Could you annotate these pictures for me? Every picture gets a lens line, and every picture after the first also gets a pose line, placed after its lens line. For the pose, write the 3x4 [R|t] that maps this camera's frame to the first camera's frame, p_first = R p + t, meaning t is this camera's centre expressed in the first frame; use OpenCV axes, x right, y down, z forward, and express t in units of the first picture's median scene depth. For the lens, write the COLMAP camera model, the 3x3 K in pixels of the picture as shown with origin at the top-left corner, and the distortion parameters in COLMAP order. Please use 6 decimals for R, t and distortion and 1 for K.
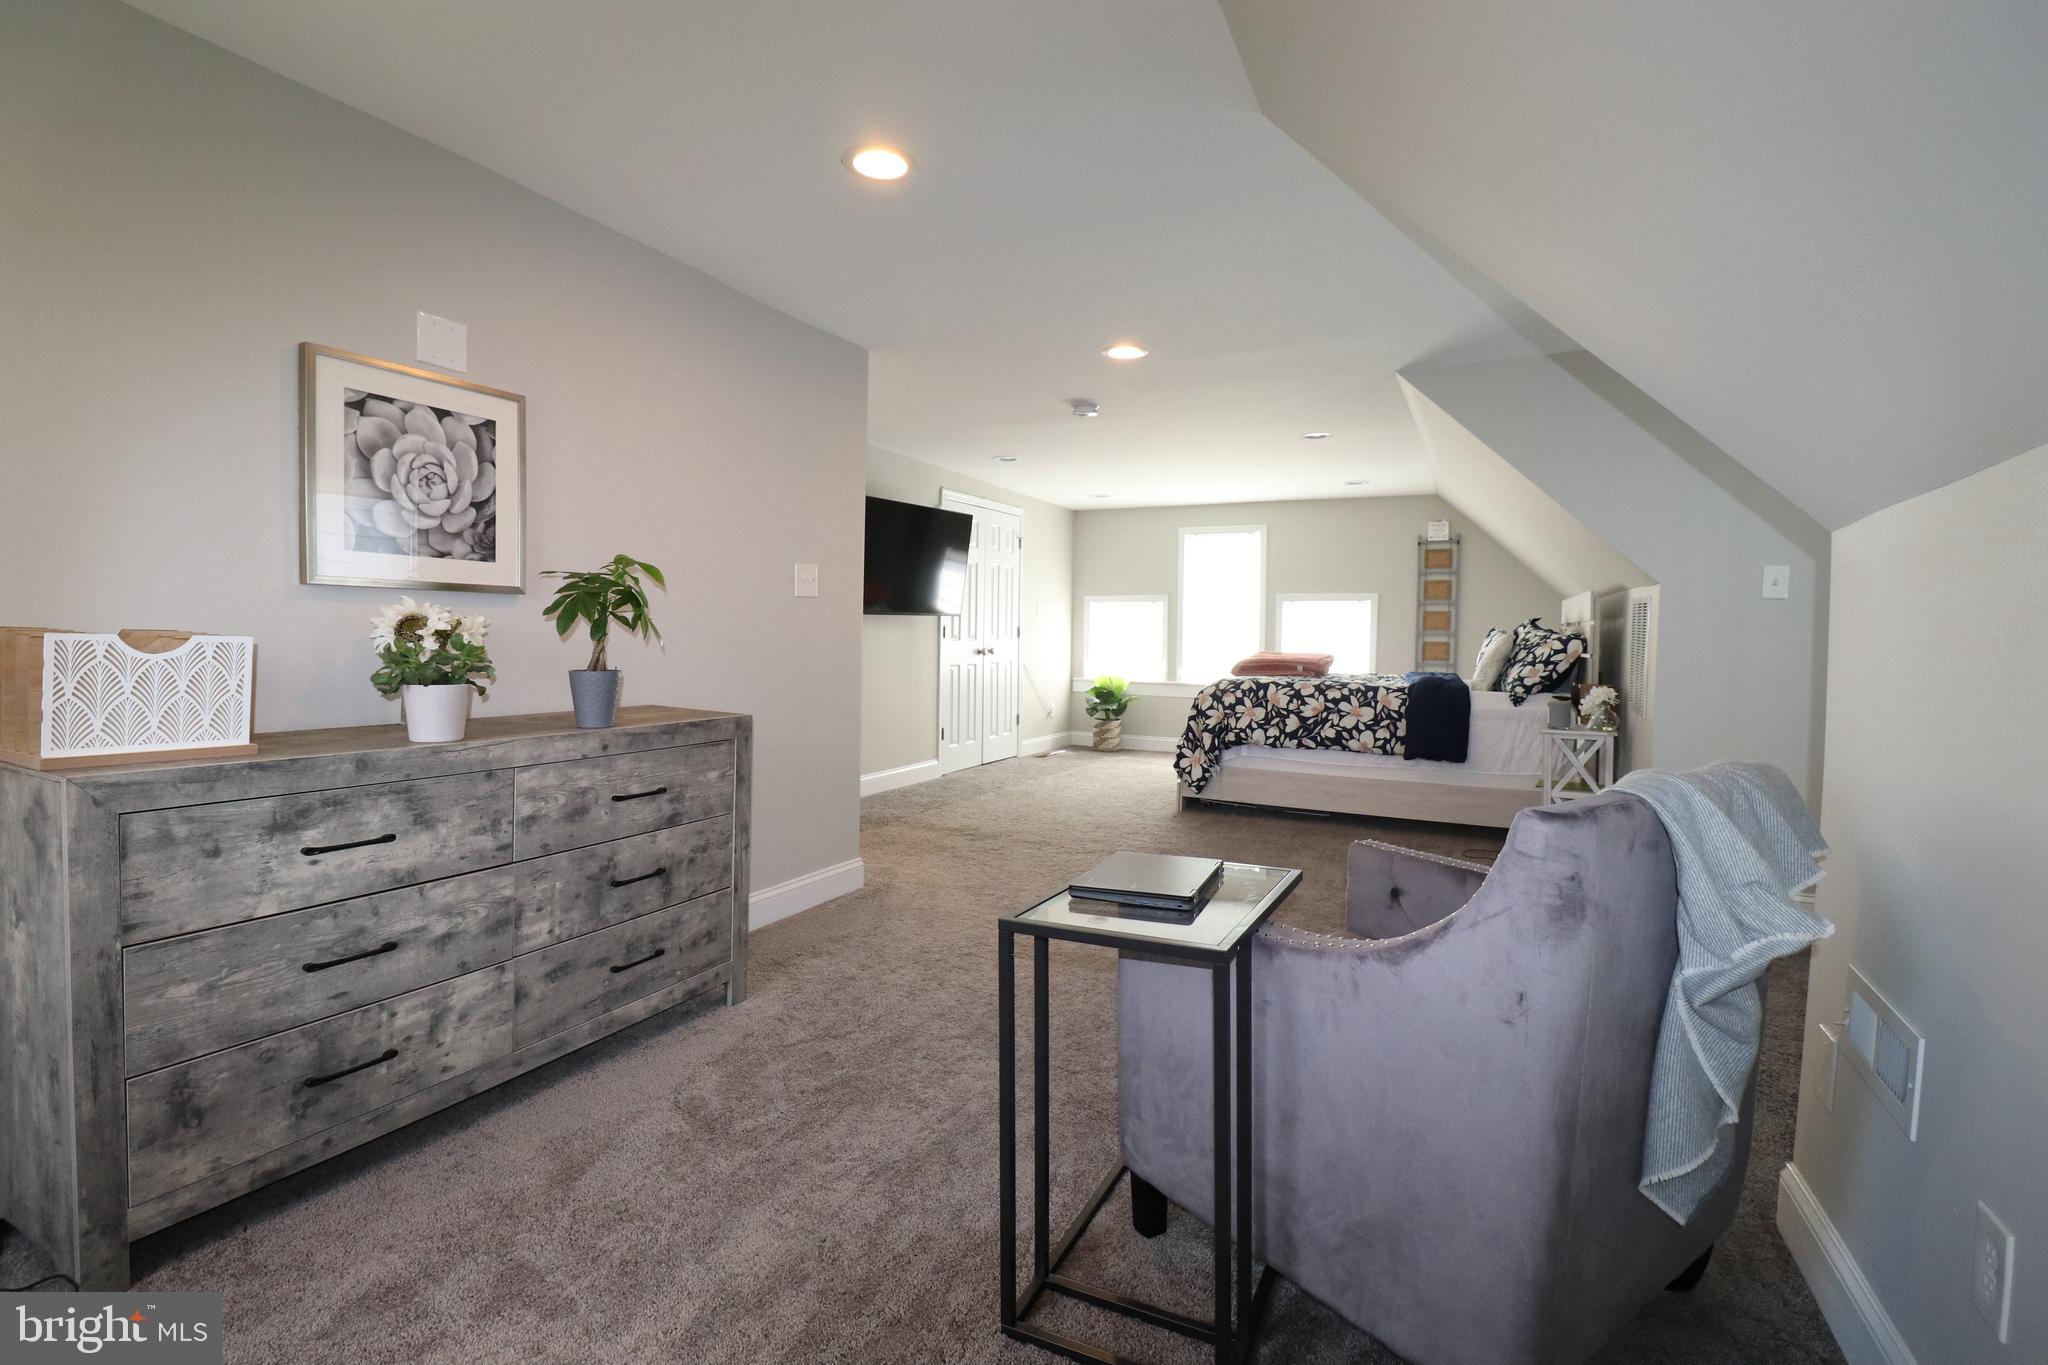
lens RADIAL K [[949.9, 0, 1007.9], [0, 949.9, 672.3], [0, 0, 1]] dist [-0.007469, -0.009054]
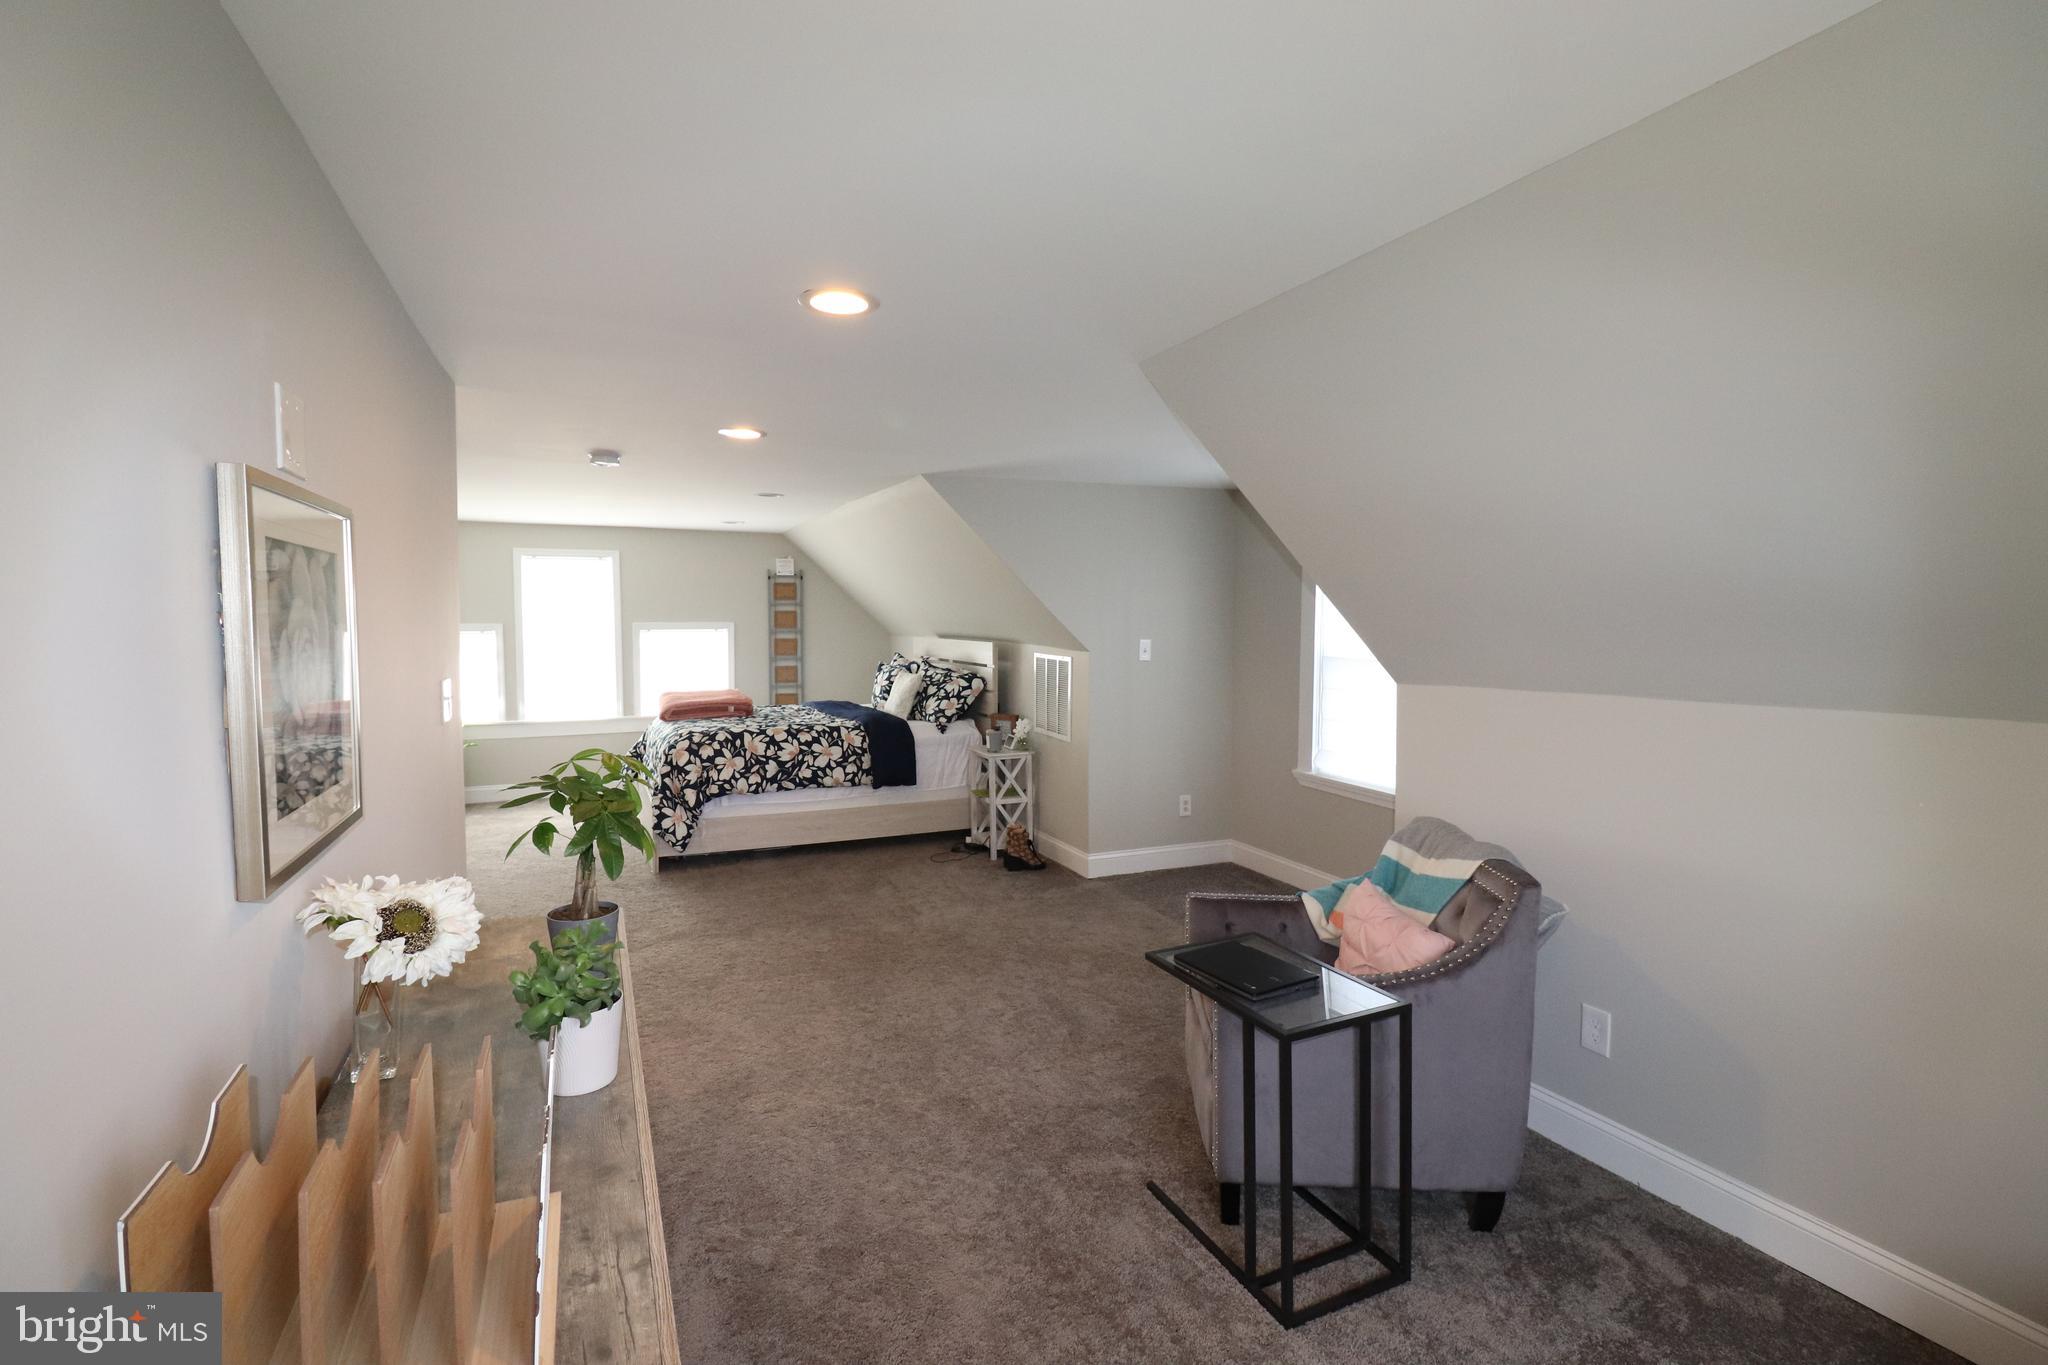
lens RADIAL K [[949.9, 0, 1037.1], [0, 949.9, 673.8], [0, 0, 1]] dist [-0.007469, -0.009054]
pose [[0.616687, -0.060510, 0.784880, -0.375873], [0.038945, 0.998166, 0.046354, -0.098123], [-0.786245, 0.001981, 0.617912, 0.124977]]
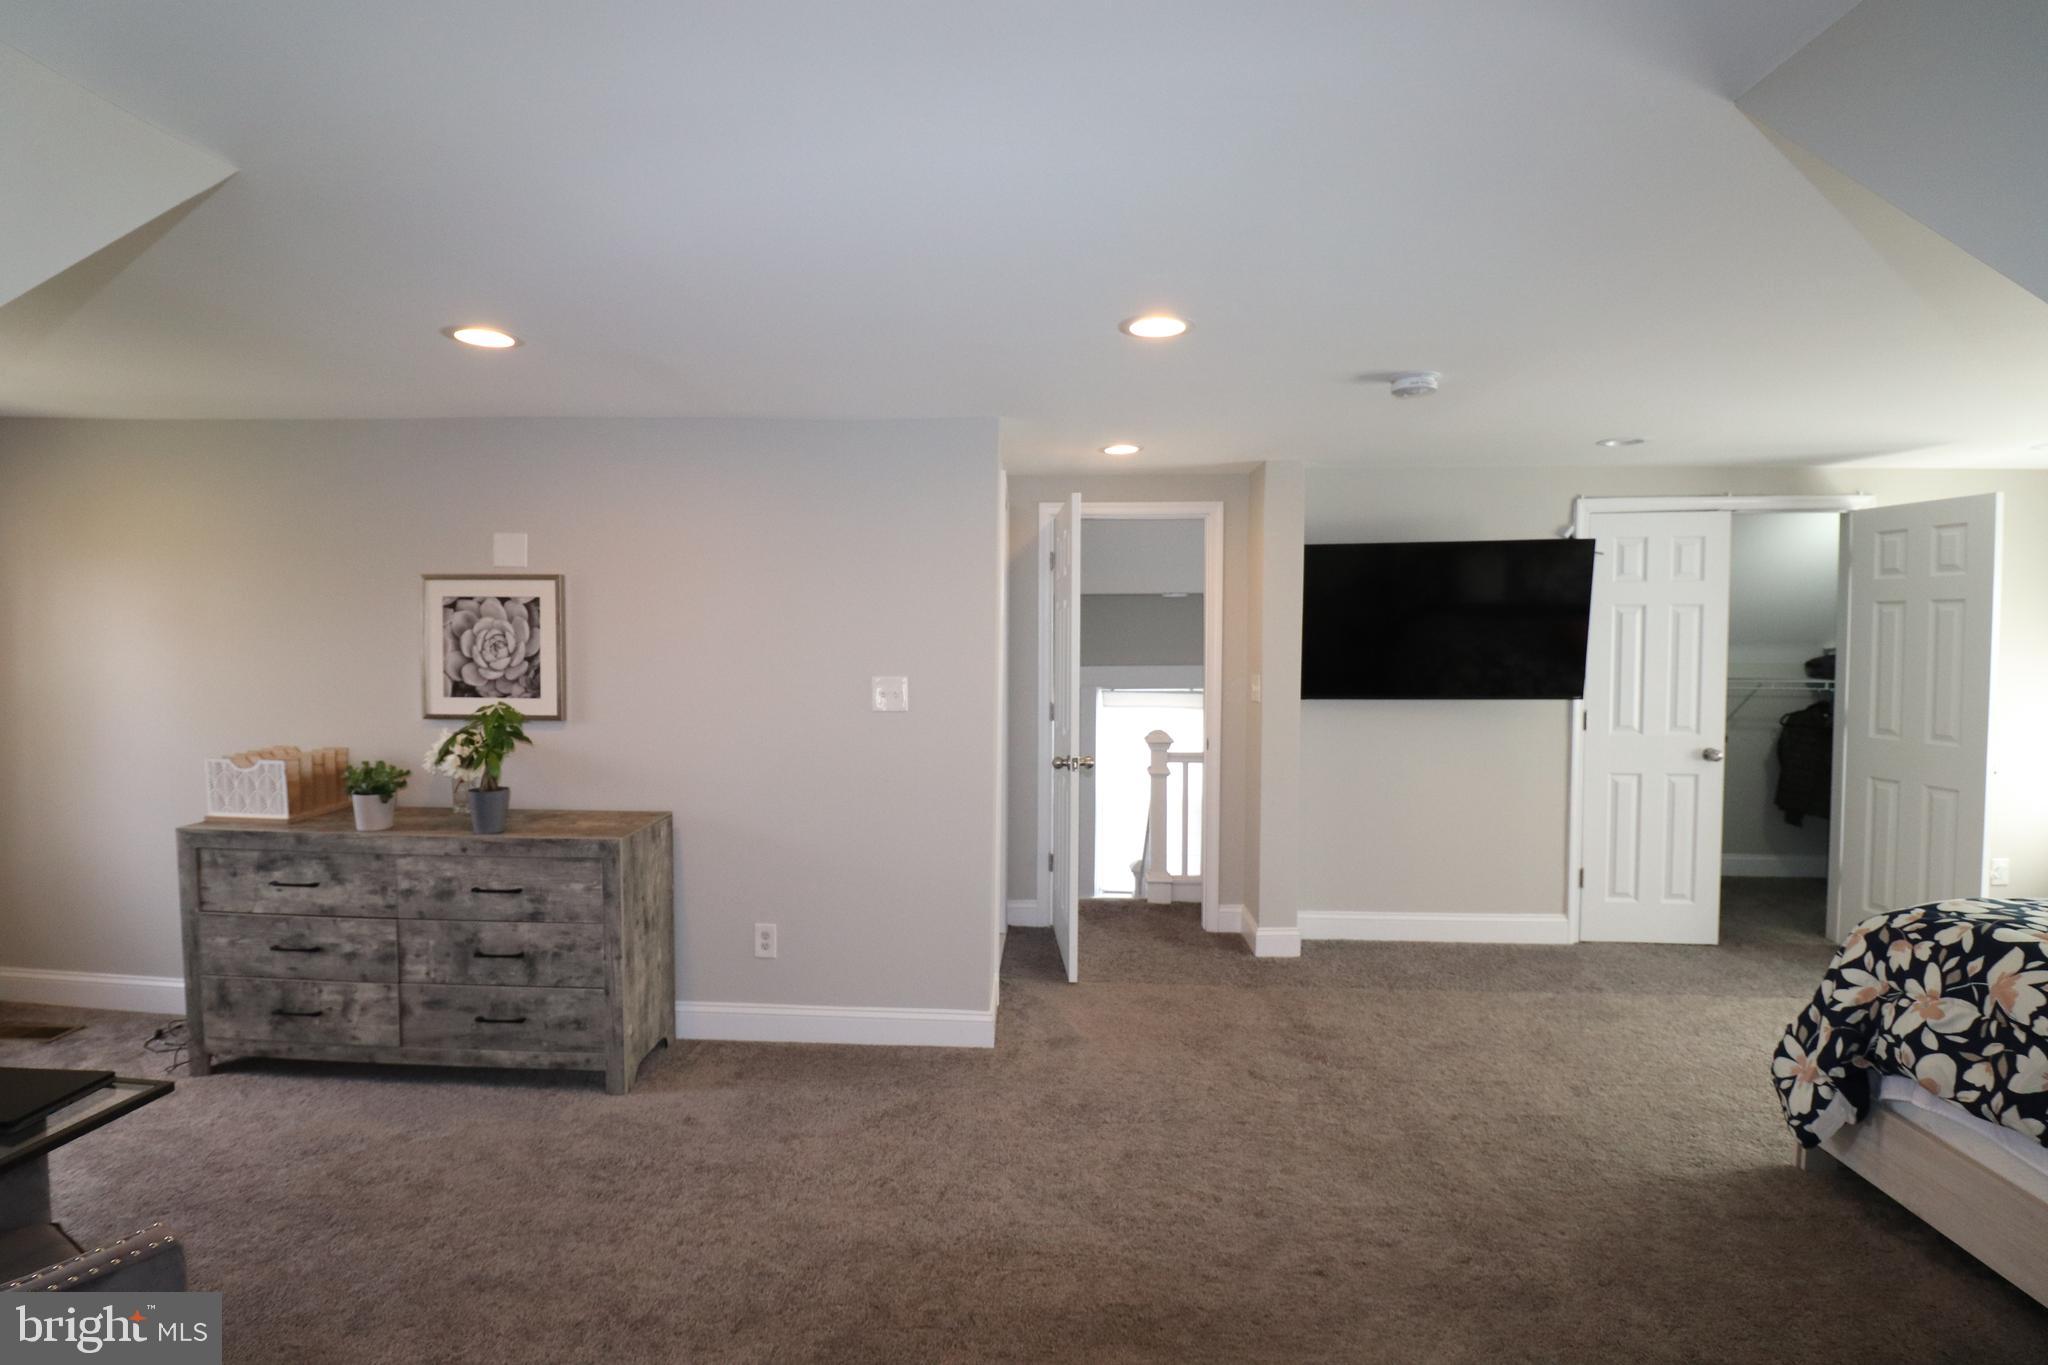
lens RADIAL K [[949.9, 0, 1018.8], [0, 949.9, 664.0], [0, 0, 1]] dist [-0.007469, -0.009054]
pose [[0.401425, 0.021509, -0.915639, 0.510623], [-0.034060, 0.999383, 0.008544, -0.102048], [0.915258, 0.027757, 0.401910, 0.545698]]
